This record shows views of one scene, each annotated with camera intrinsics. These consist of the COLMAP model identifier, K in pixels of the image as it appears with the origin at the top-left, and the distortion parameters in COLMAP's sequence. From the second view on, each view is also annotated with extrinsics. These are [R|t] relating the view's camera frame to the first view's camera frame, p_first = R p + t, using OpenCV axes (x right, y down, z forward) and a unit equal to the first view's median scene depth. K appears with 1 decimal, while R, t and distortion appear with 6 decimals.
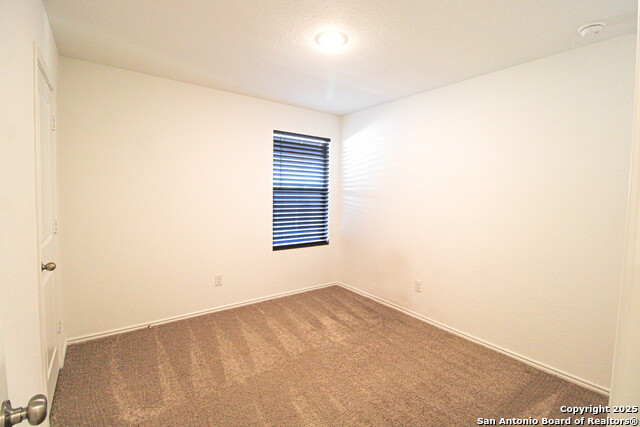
lens RADIAL K [[297.5, 0, 320.9], [0, 297.5, 217.5], [0, 0, 1]] dist [-0.000962, -0.000050]
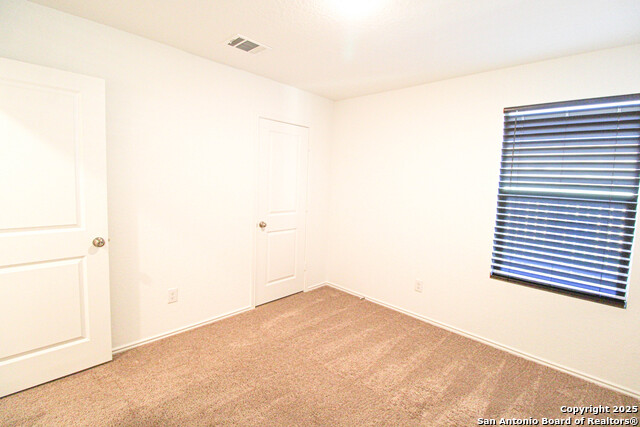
lens RADIAL K [[308.0, 0, 320.0], [0, 308.0, 213.5], [0, 0, 1]] dist [-0.002899, -0.000777]
pose [[0.163478, 0.114384, -0.979894, 0.550294], [-0.111140, 0.989068, 0.096913, -0.077531], [0.980267, 0.093062, 0.174403, 0.516546]]
